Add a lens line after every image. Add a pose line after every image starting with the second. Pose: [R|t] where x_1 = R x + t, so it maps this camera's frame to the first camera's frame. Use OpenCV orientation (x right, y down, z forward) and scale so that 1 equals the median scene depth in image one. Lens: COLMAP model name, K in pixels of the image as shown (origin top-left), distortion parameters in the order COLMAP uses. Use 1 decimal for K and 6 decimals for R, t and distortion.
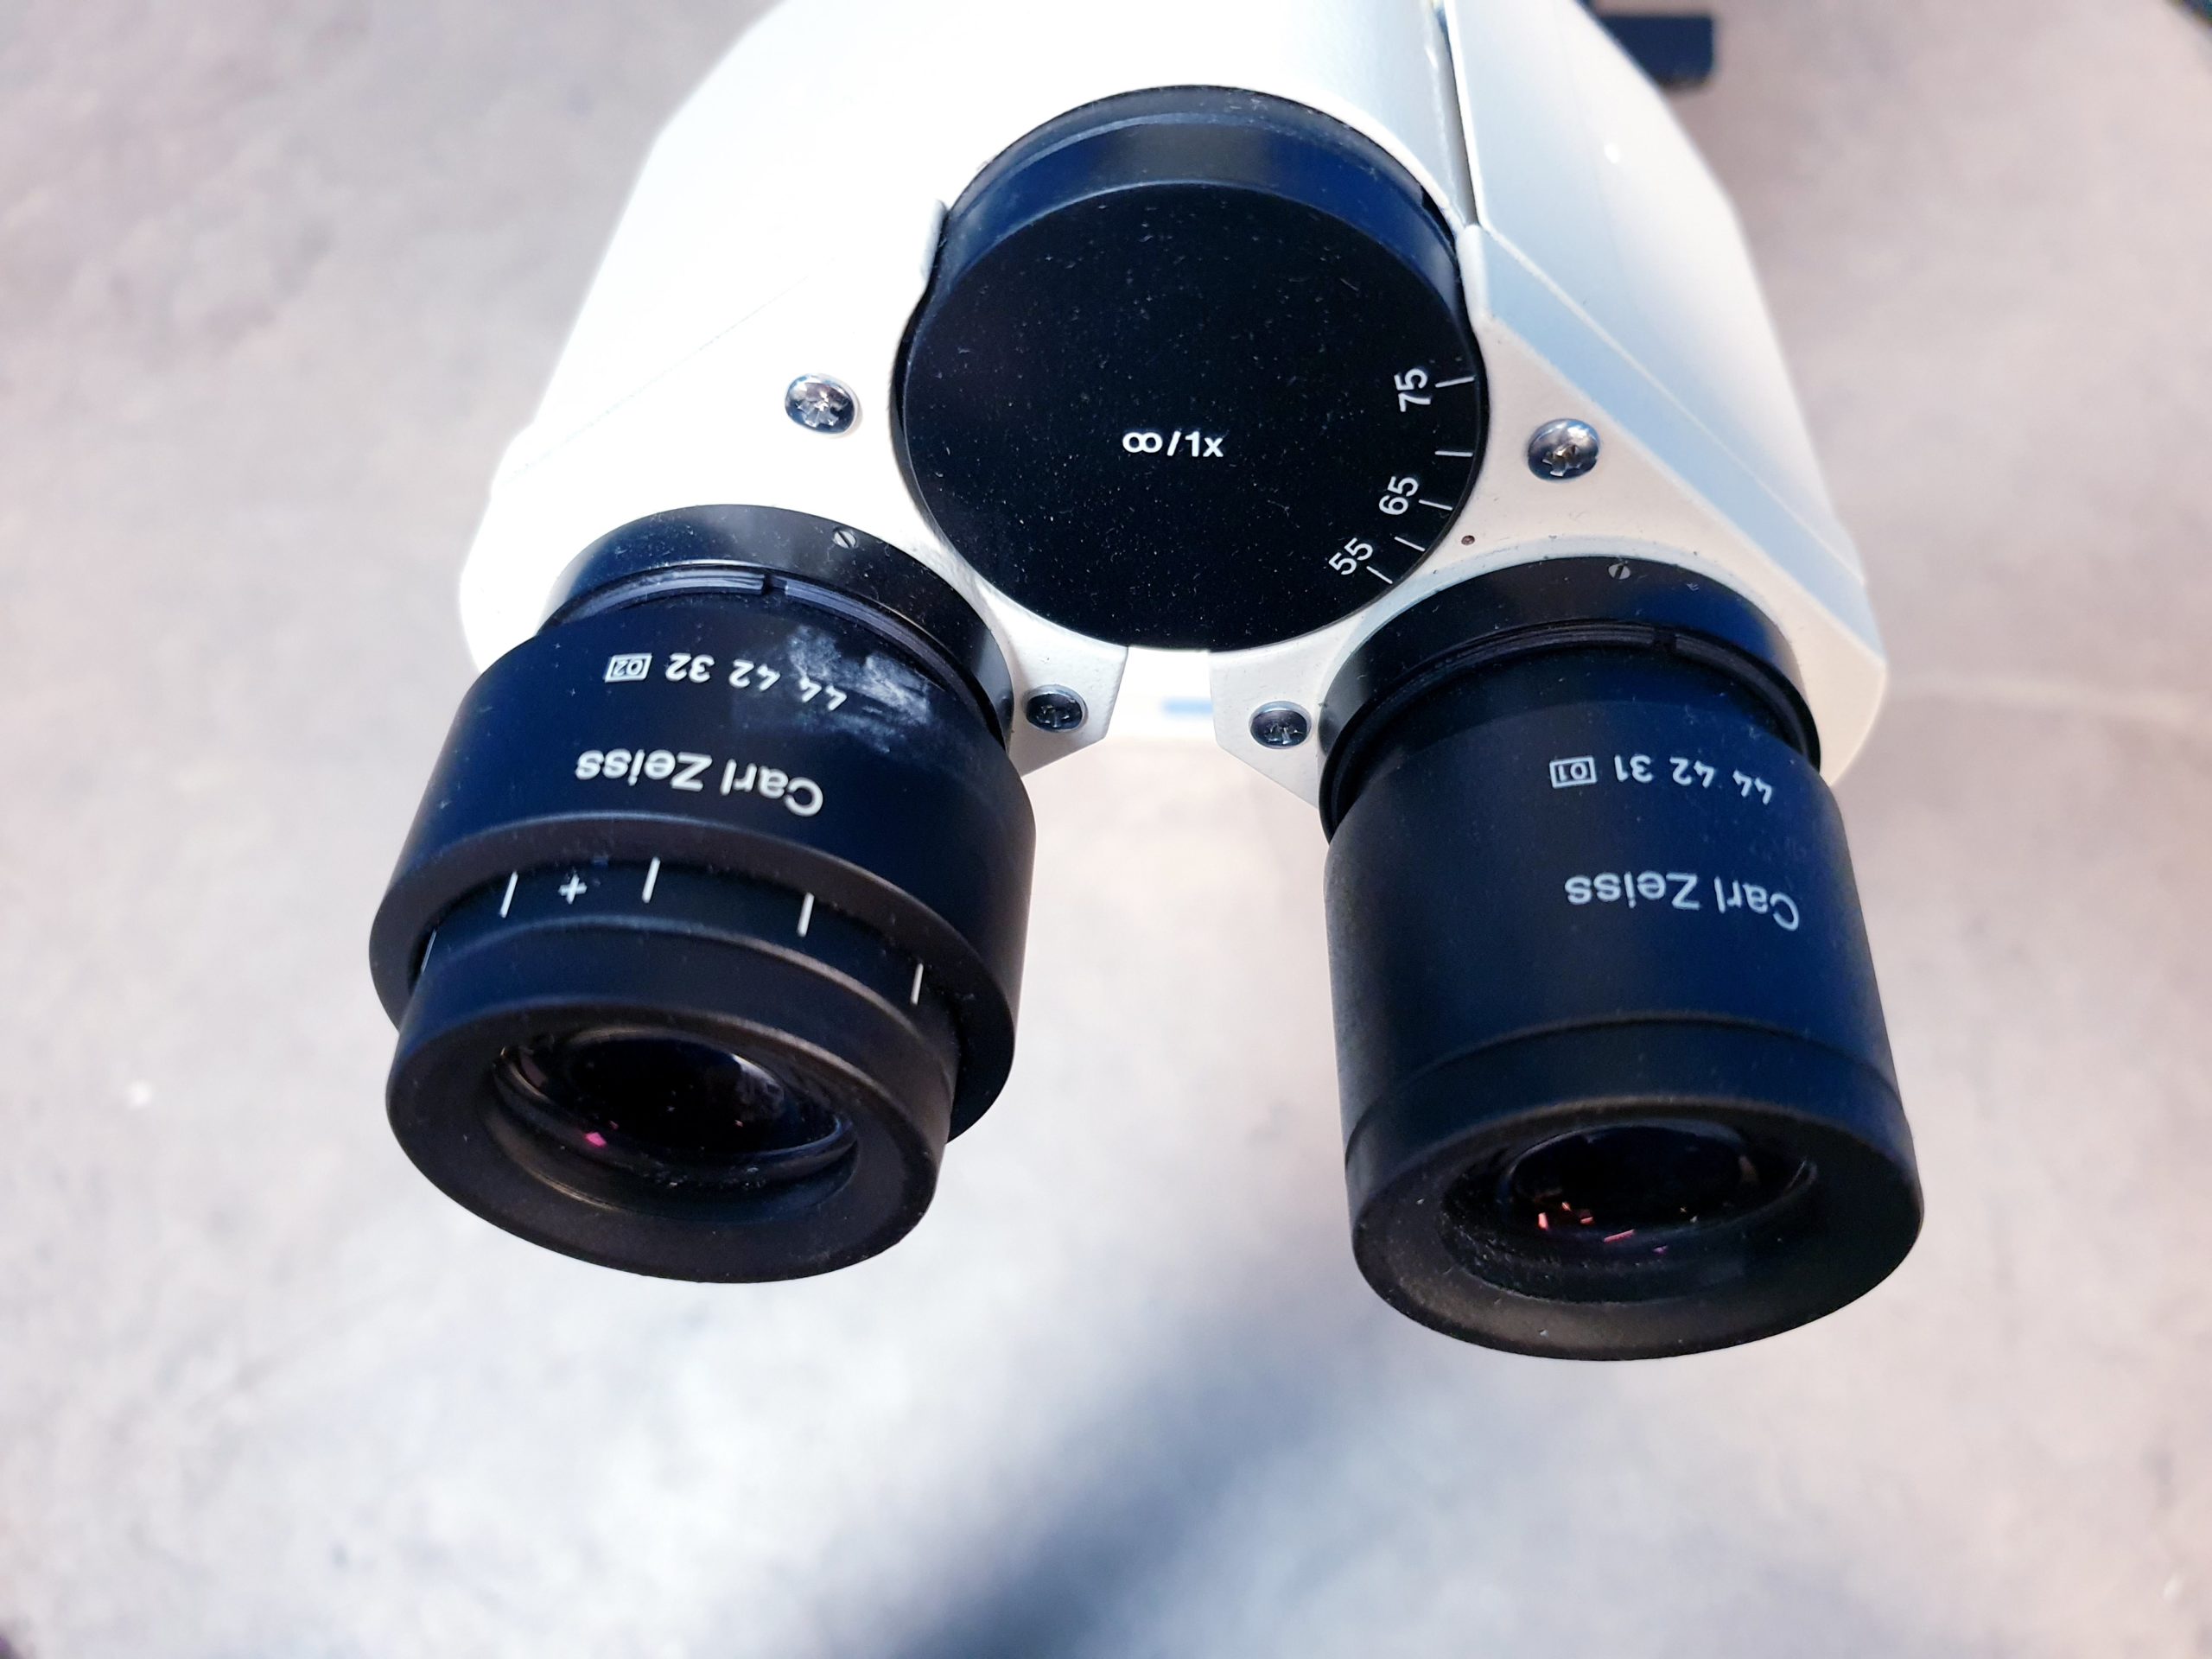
lens RADIAL K [[1761.1, 0, 1115.2], [0, 1761.1, 819.9], [0, 0, 1]] dist [0.004408, 0.015759]
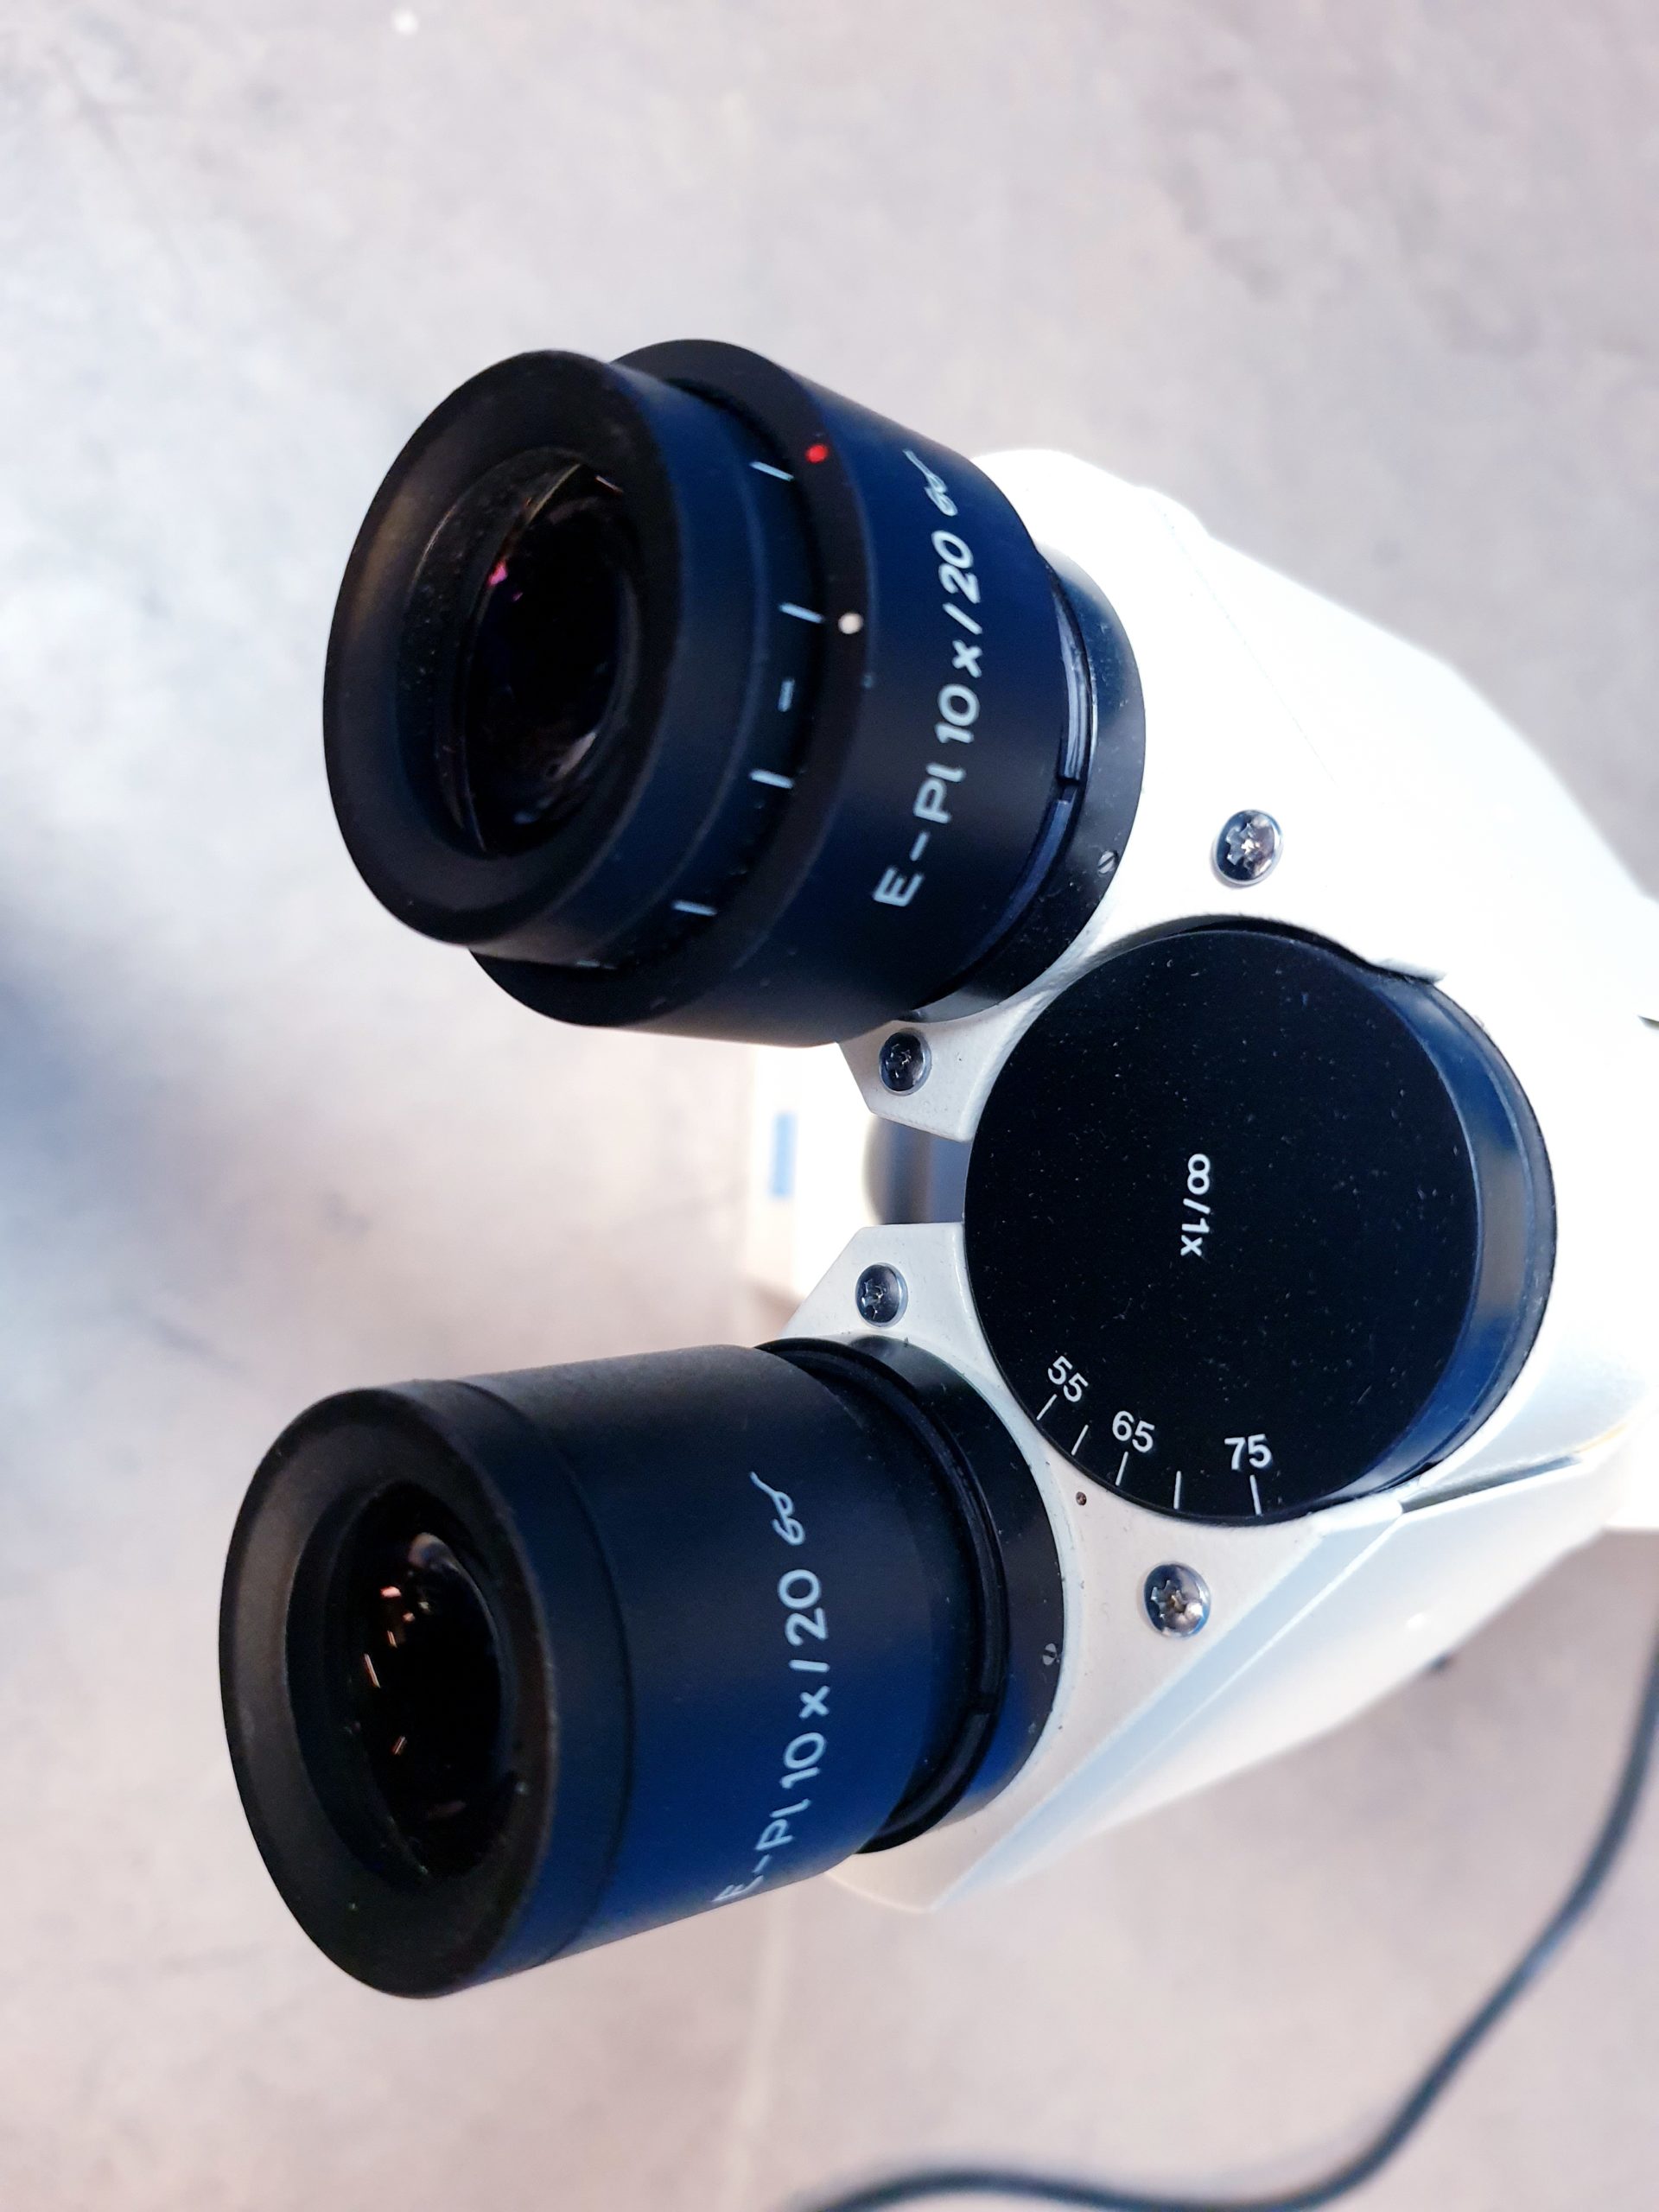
lens RADIAL K [[1761.1, 0, 829.5], [0, 1761.1, 1106.0], [0, 0, 1]] dist [0.004408, 0.015759]
pose [[-0.028990, 0.999004, 0.033922, -0.049255], [-0.993185, -0.024955, -0.113849, 0.101367], [-0.112889, -0.036991, 0.992919, 0.051018]]
